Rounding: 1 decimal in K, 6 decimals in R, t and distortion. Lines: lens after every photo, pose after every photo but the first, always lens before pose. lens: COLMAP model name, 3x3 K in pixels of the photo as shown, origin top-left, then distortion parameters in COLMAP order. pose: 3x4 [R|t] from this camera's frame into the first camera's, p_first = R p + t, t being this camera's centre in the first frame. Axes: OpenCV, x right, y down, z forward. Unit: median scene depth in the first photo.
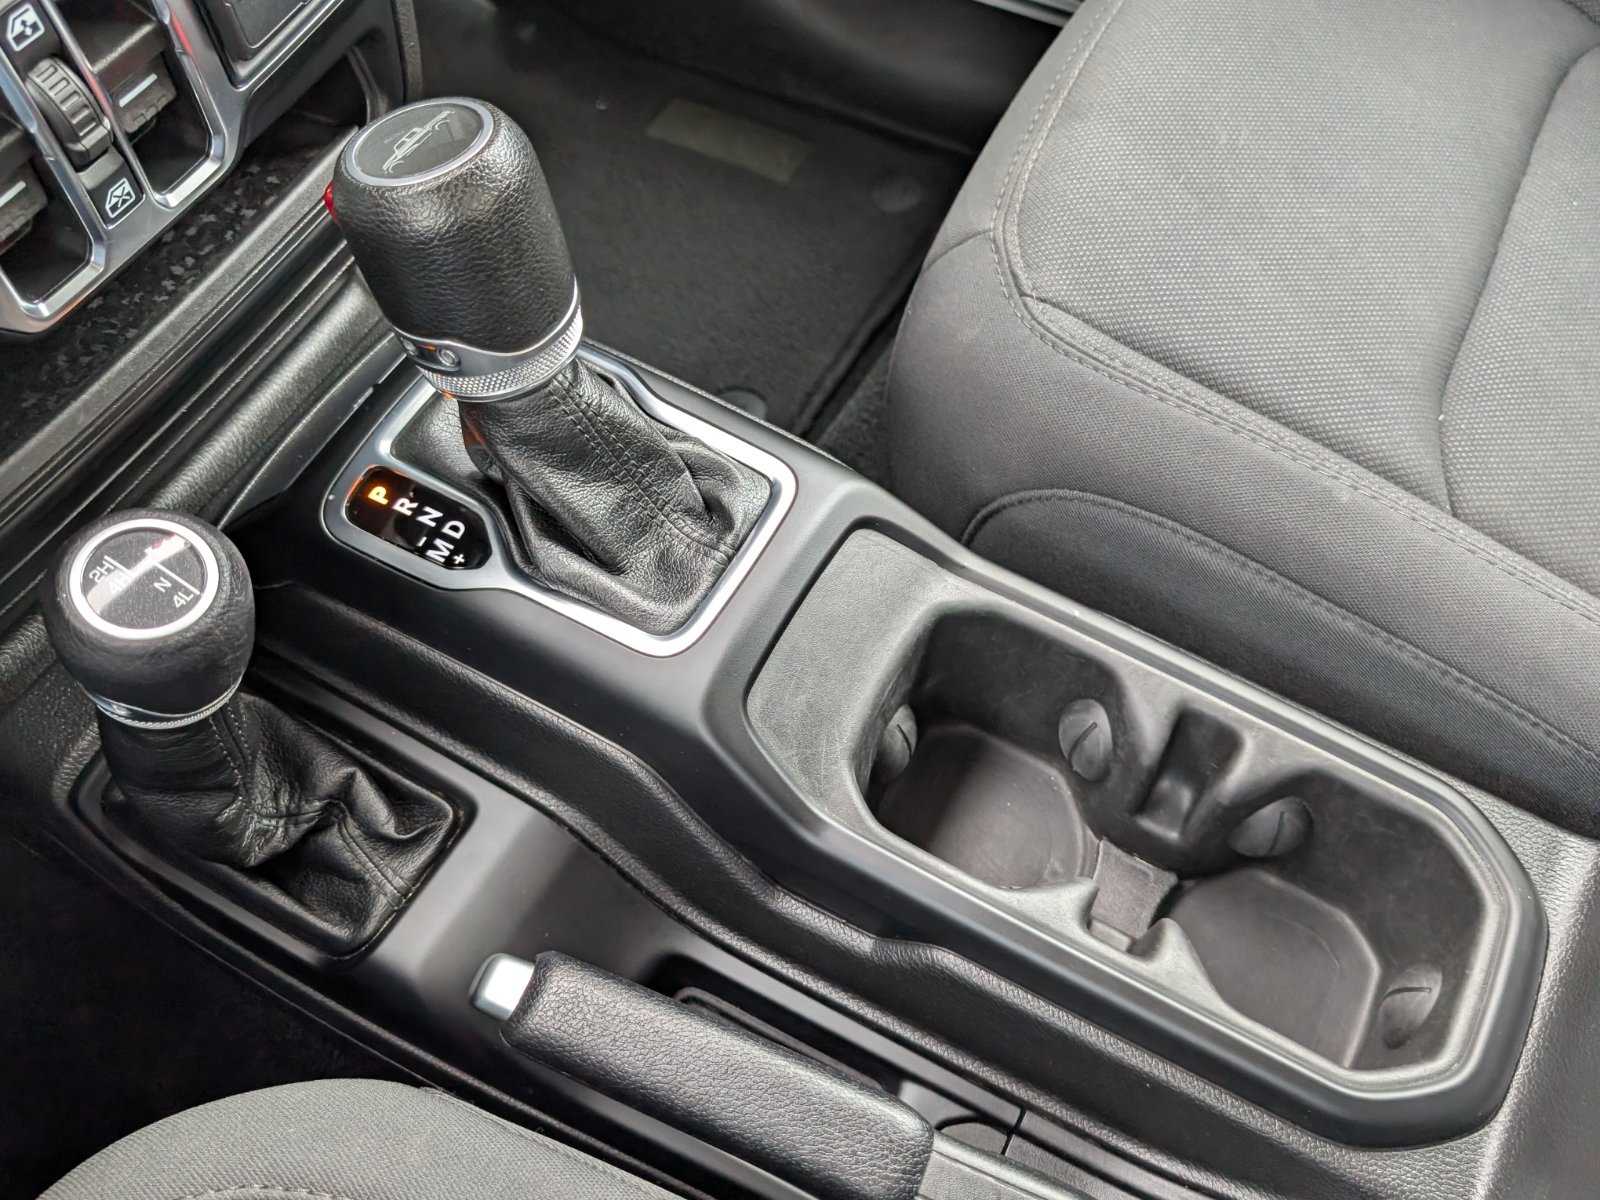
lens RADIAL K [[1382.3, 0, 800.0], [0, 1382.3, 600.0], [0, 0, 1]] dist [-0.016719, 0.016283]
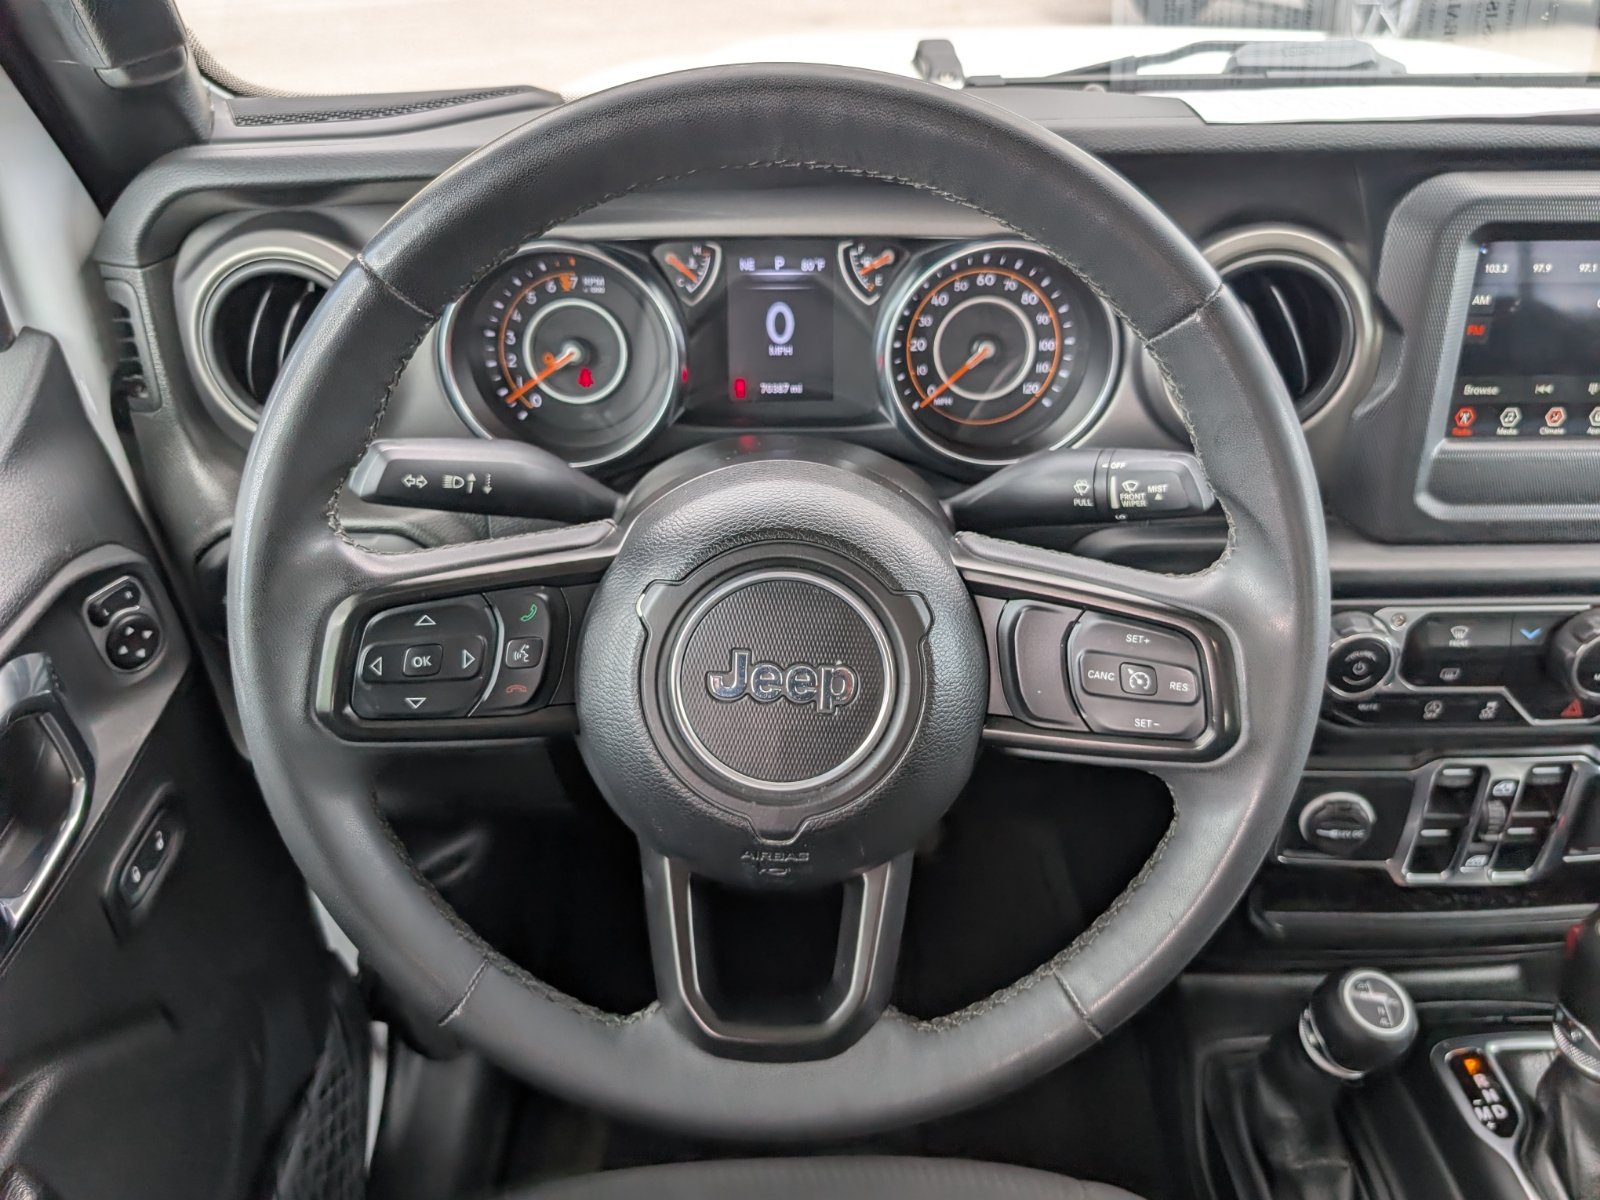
lens RADIAL K [[1236.9, 0, 800.0], [0, 1236.9, 600.0], [0, 0, 1]] dist [-0.002559, -0.003493]
pose [[0.508333, 0.466421, -0.723913, 0.125865], [-0.731132, 0.677920, -0.076615, 0.290313], [0.455021, 0.568221, 0.685624, -0.847888]]
